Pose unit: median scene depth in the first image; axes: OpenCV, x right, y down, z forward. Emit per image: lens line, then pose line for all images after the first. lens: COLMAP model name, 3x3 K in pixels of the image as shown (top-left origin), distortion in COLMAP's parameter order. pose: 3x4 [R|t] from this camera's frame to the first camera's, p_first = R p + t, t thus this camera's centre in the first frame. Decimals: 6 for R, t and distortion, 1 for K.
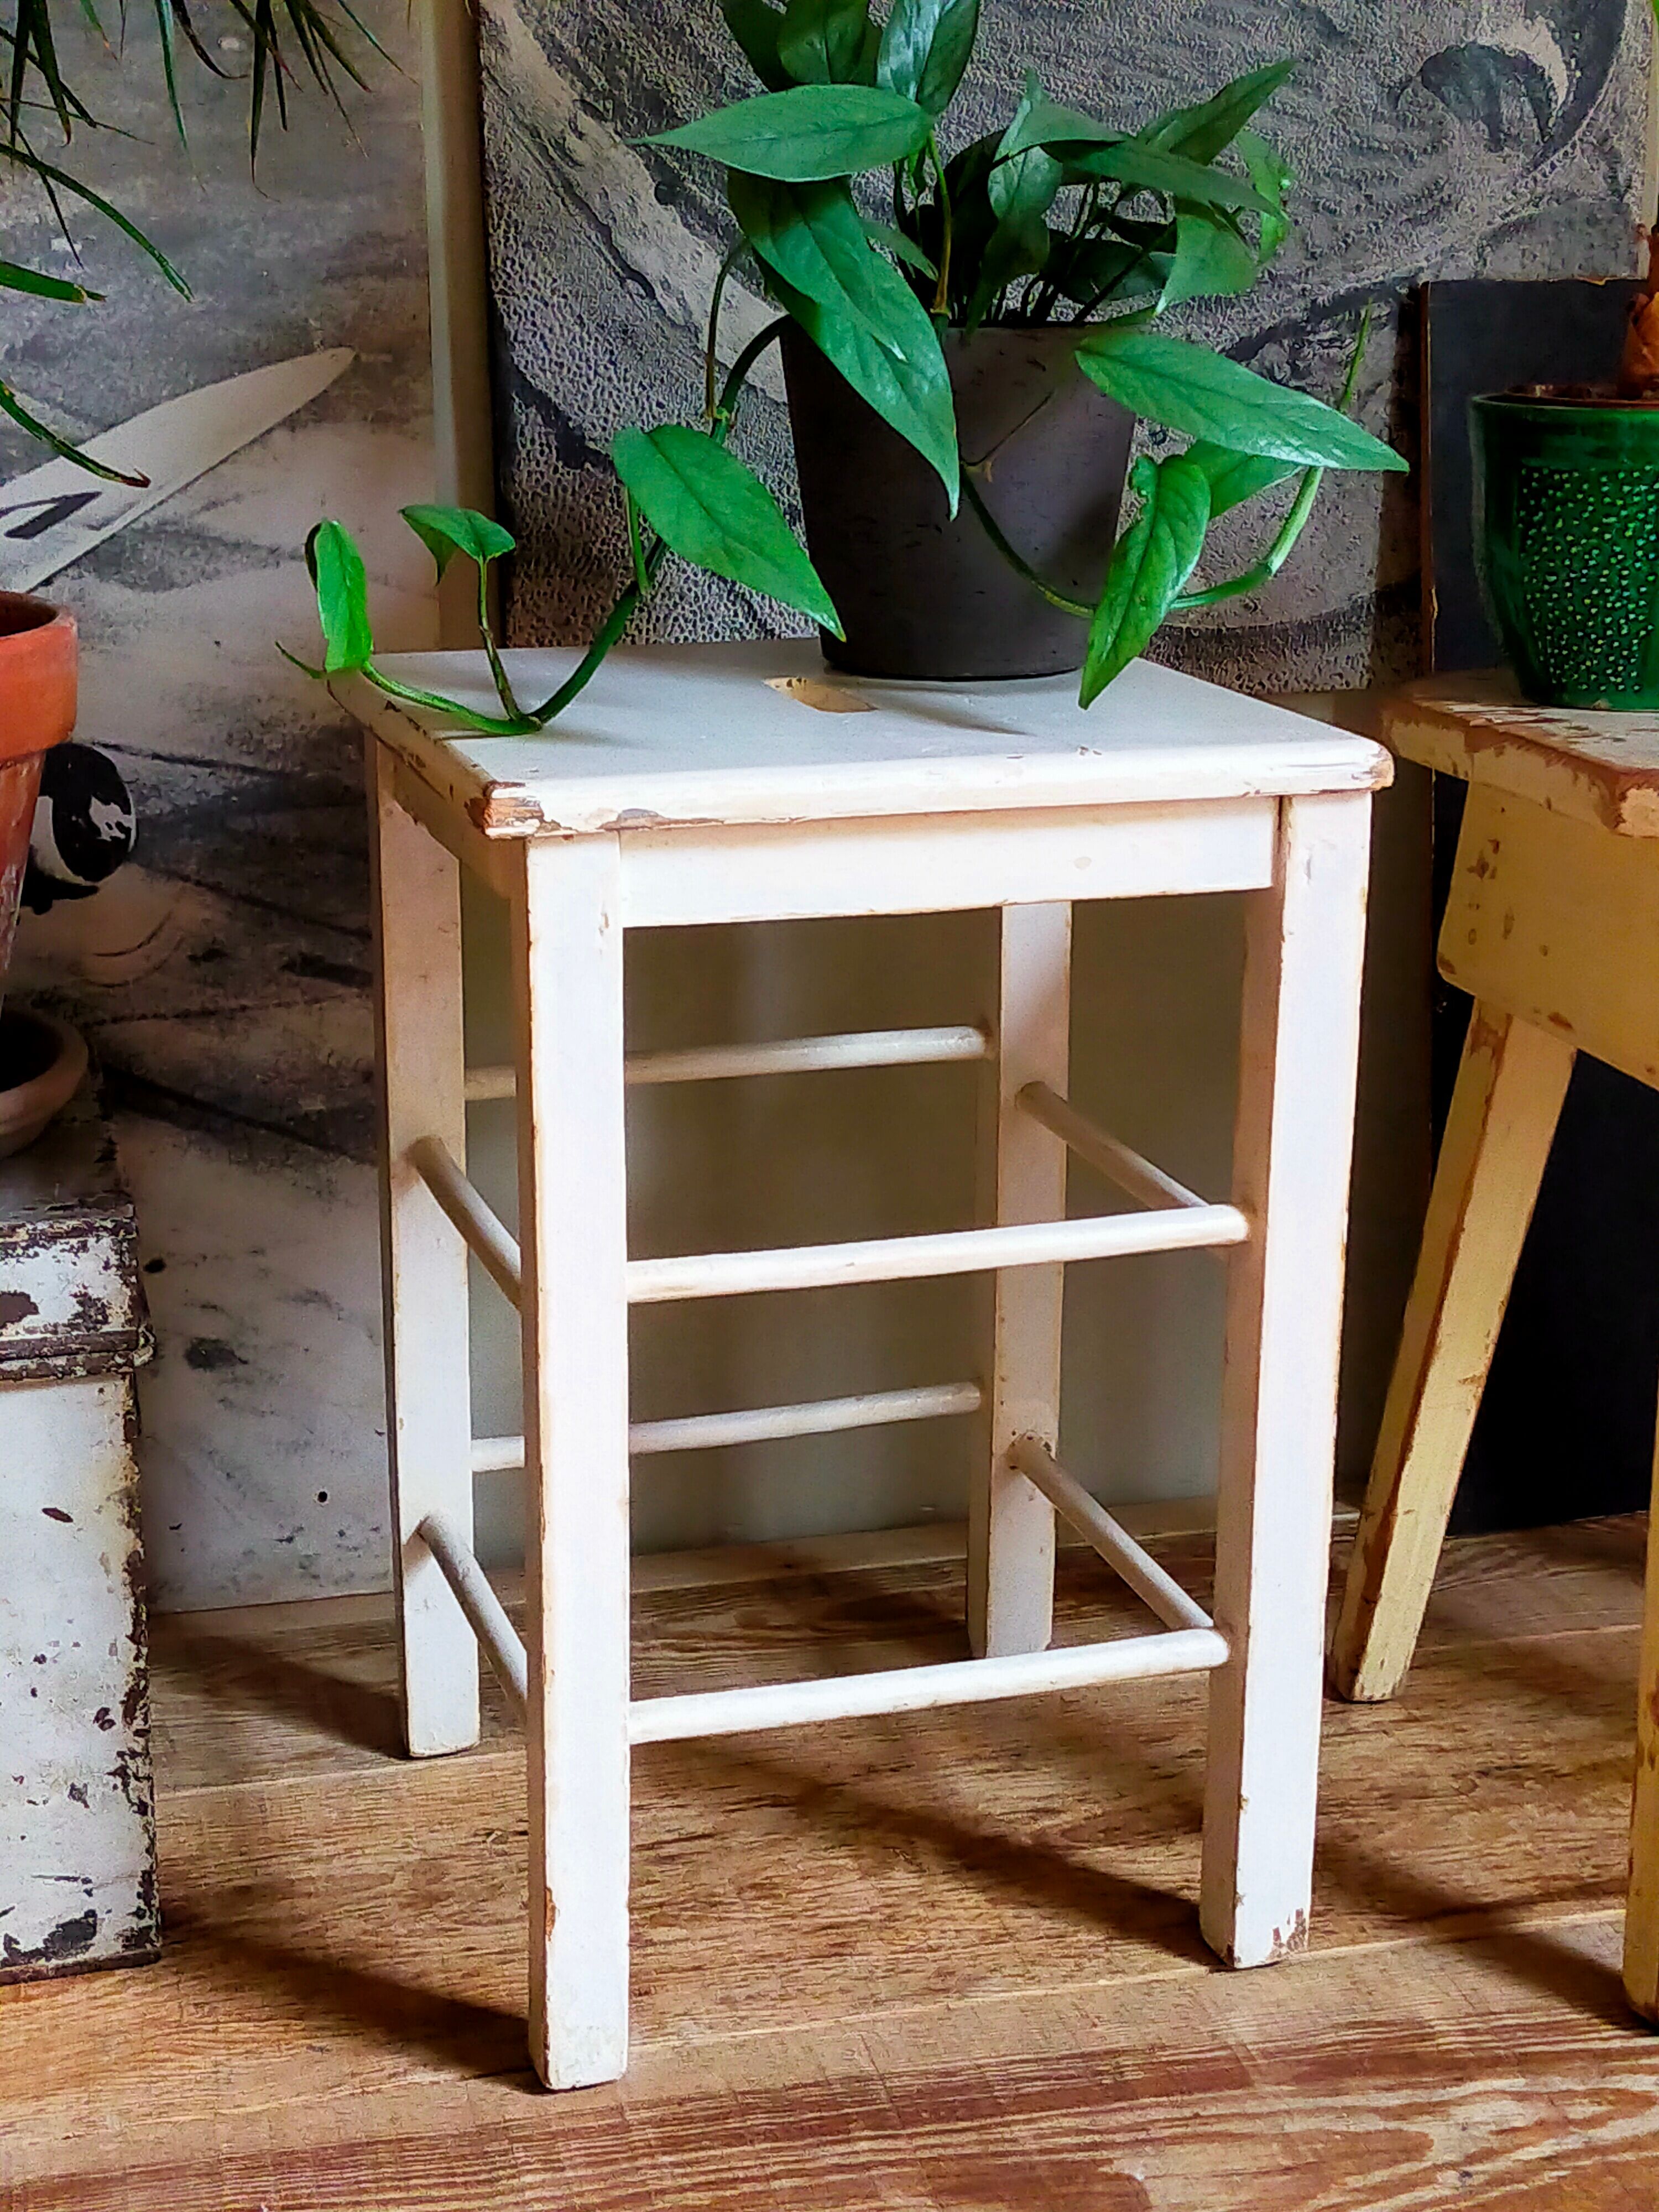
lens RADIAL K [[3276.4, 0, 824.8], [0, 3276.4, 1112.5], [0, 0, 1]] dist [0.085868, 0.000000]
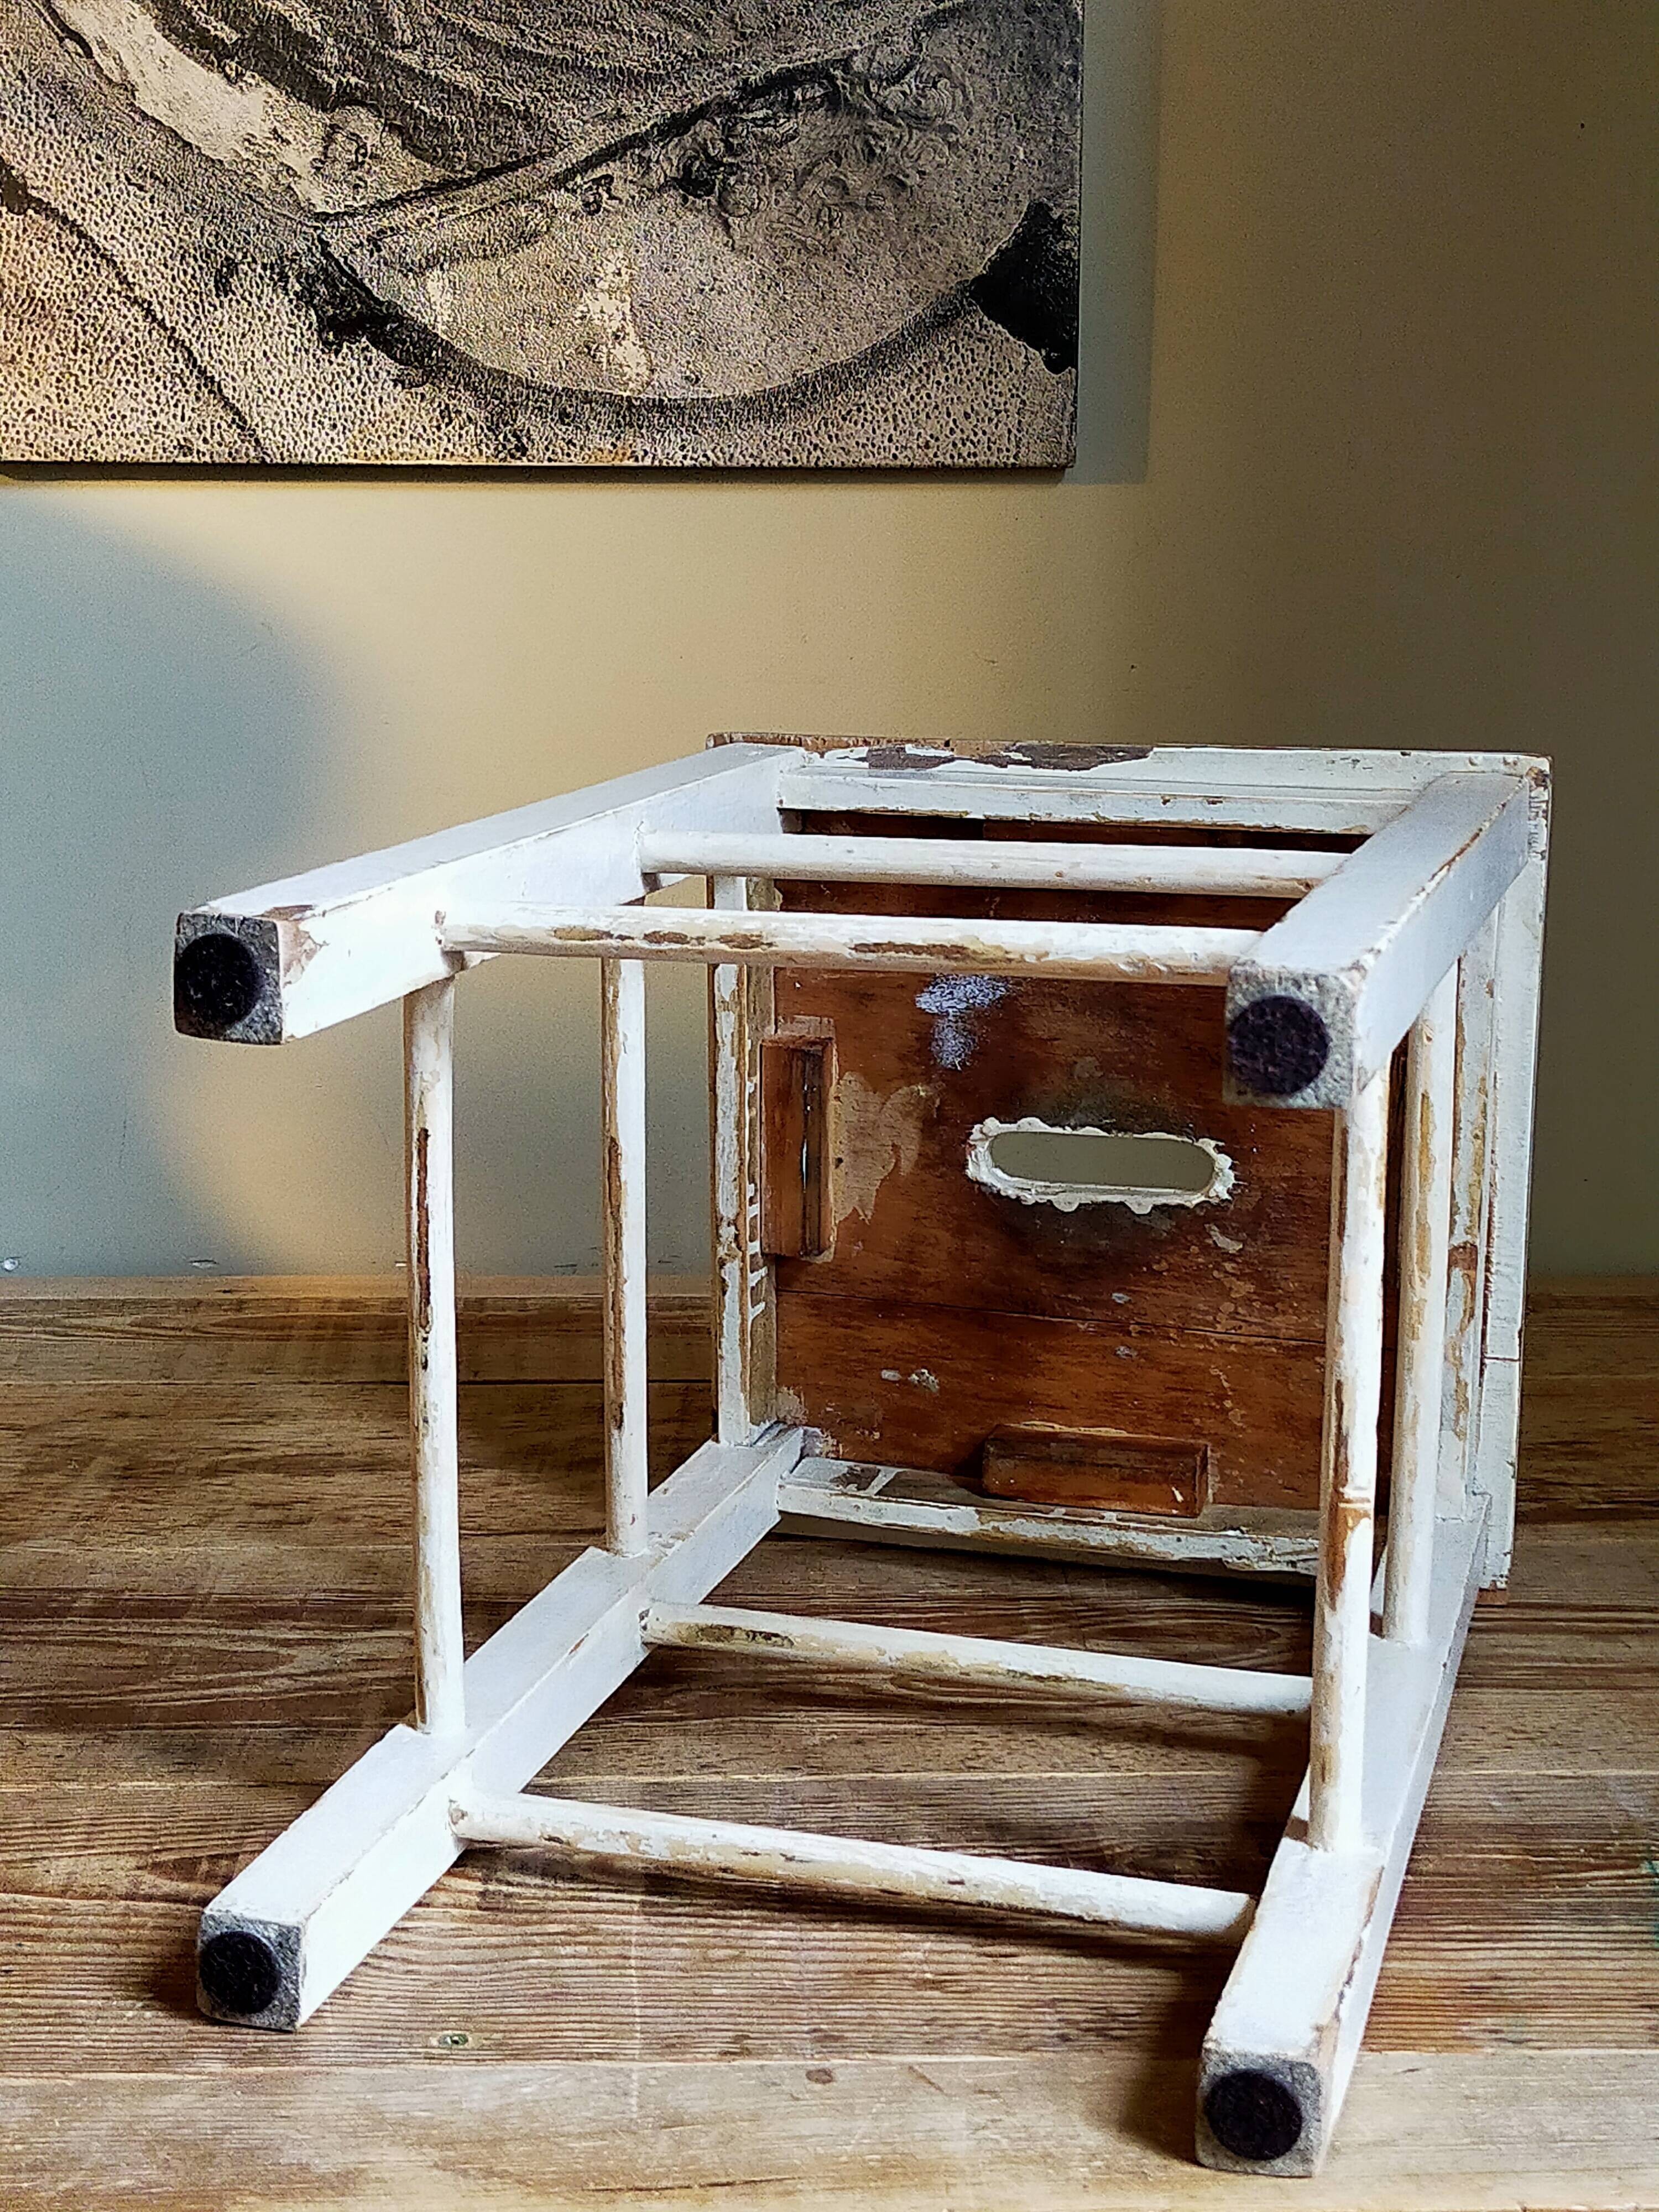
lens RADIAL K [[3276.4, 0, 852.5], [0, 3276.4, 1114.5], [0, 0, 1]] dist [0.085868, 0.000000]
pose [[0.977661, 0.050289, -0.204083, 0.446373], [-0.066846, 0.994936, -0.075058, 0.167702], [0.199275, 0.087023, 0.976072, 0.021148]]
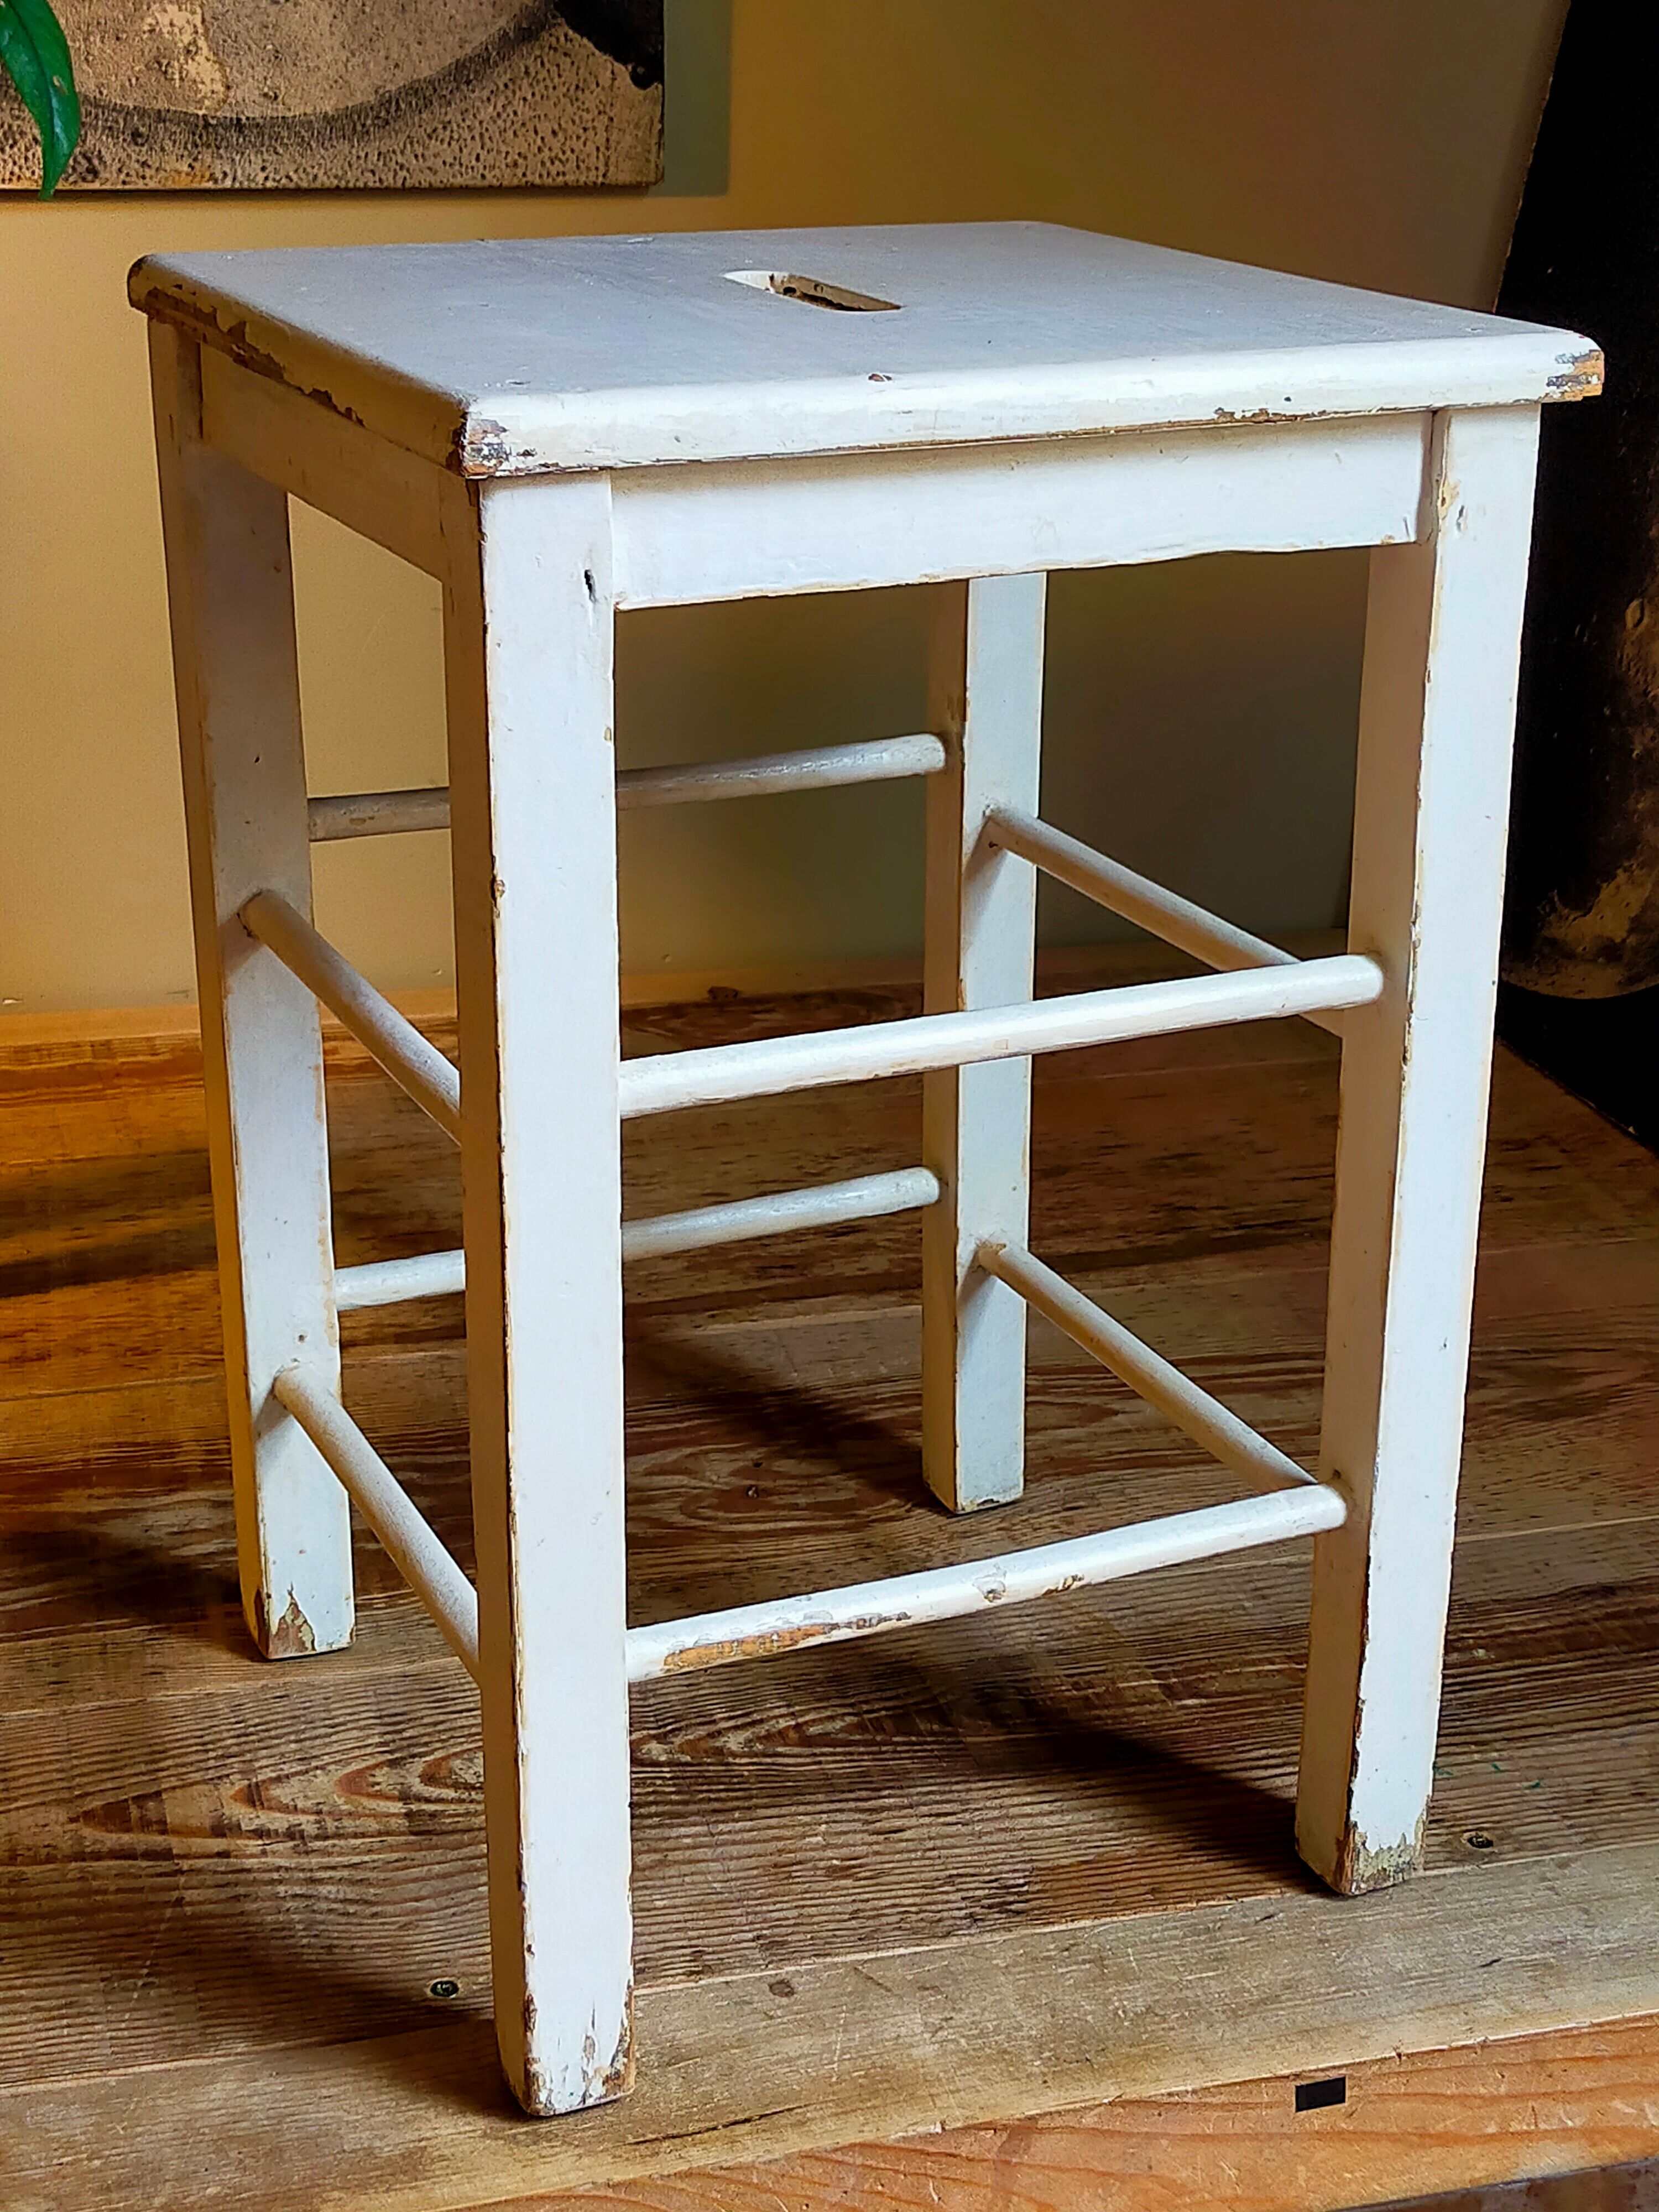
lens RADIAL K [[3276.4, 0, 844.5], [0, 3276.4, 1105.7], [0, 0, 1]] dist [0.085868, 0.000000]
pose [[0.999561, 0.020728, 0.021186, 0.320581], [-0.023022, 0.993153, 0.114527, 0.034819], [-0.018667, -0.114964, 0.993194, -0.039404]]
